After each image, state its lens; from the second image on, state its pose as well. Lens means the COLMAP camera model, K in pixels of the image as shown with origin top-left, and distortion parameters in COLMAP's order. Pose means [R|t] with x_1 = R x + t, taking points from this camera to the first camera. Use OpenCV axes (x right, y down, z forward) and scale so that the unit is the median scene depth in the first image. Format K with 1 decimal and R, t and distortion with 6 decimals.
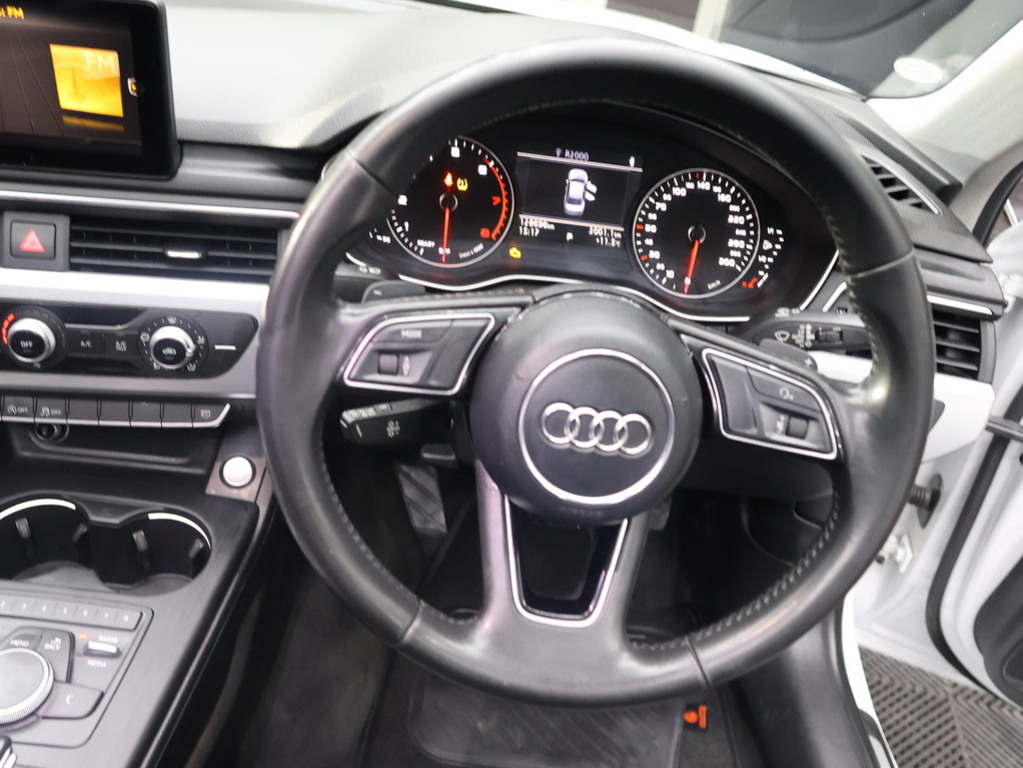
lens RADIAL K [[859.7, 0, 510.0], [0, 859.7, 383.7], [0, 0, 1]] dist [-0.000221, -0.008386]
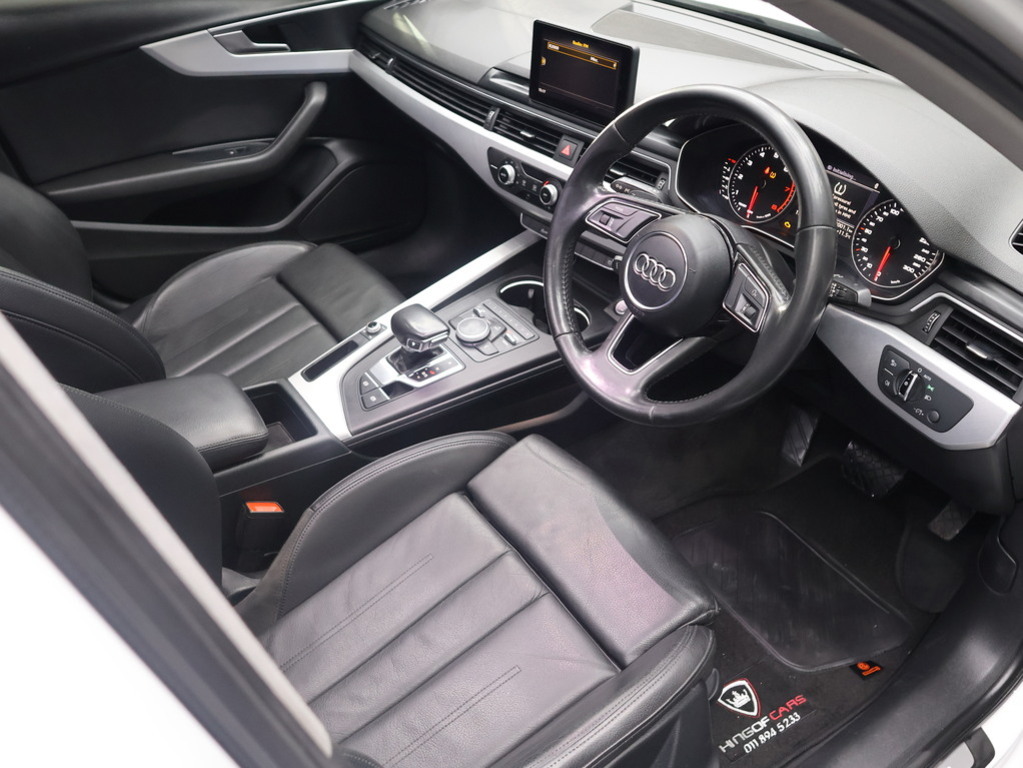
lens RADIAL K [[859.7, 0, 522.7], [0, 859.7, 401.0], [0, 0, 1]] dist [-0.000221, -0.008386]
pose [[0.594691, 0.390849, -0.702553, 1.051230], [-0.407777, 0.899762, 0.155390, 0.100900], [0.692864, 0.194076, 0.694459, -0.406404]]
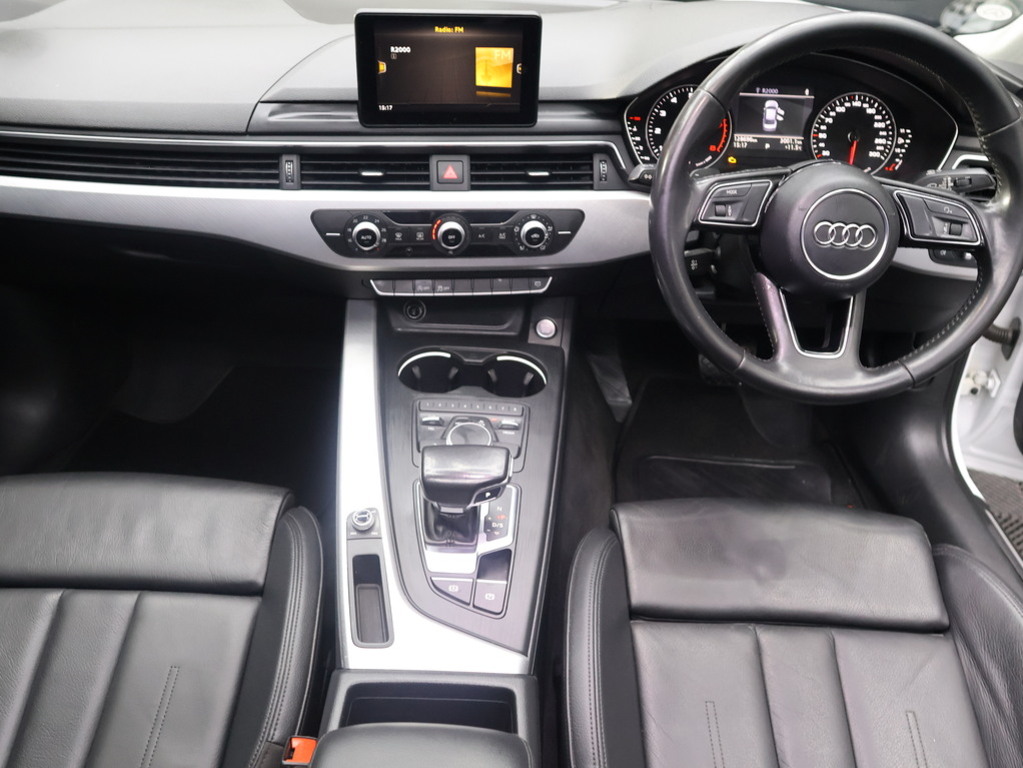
lens RADIAL K [[859.7, 0, 513.8], [0, 859.7, 385.3], [0, 0, 1]] dist [-0.000221, -0.008386]
pose [[0.996188, -0.080650, -0.033250, -0.392355], [0.081500, 0.996358, 0.025060, 0.187897], [0.031108, -0.027674, 0.999133, -0.574943]]
